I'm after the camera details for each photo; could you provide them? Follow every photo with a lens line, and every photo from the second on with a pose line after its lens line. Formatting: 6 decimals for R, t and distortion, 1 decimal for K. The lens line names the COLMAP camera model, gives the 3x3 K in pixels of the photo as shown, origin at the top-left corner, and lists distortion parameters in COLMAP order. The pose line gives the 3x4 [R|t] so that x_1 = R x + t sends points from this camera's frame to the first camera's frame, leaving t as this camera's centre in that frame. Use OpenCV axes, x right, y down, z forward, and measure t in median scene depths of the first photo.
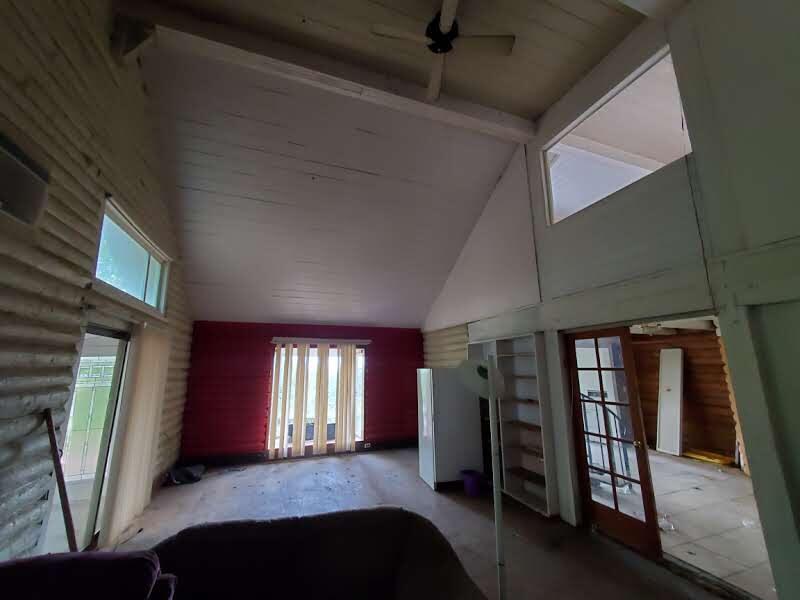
lens RADIAL K [[322.3, 0, 400.0], [0, 322.3, 300.0], [0, 0, 1]] dist [0.017208, 0.000280]
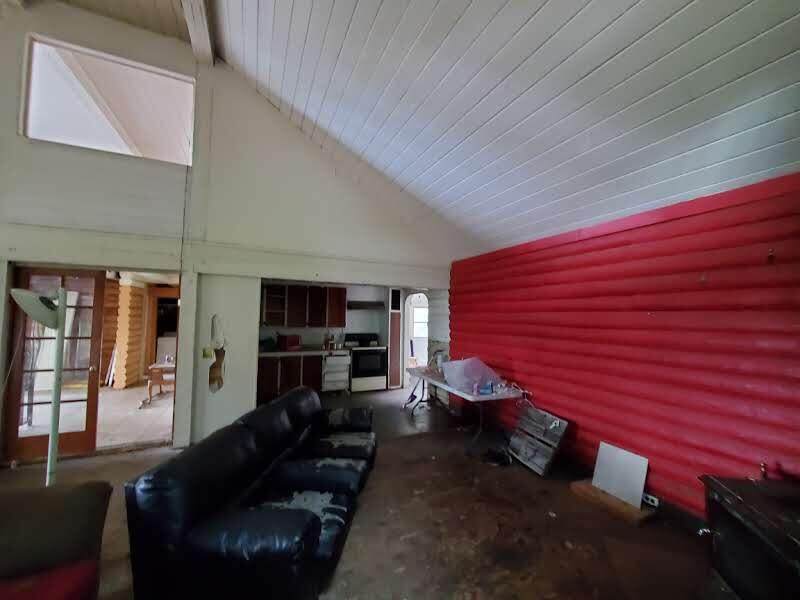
lens RADIAL K [[322.3, 0, 400.0], [0, 322.3, 300.0], [0, 0, 1]] dist [0.017208, 0.000280]
pose [[-0.077144, 0.060180, 0.995202, -0.653595], [-0.209882, 0.974829, -0.075217, 0.062436], [-0.974679, -0.214678, -0.062572, 0.052974]]
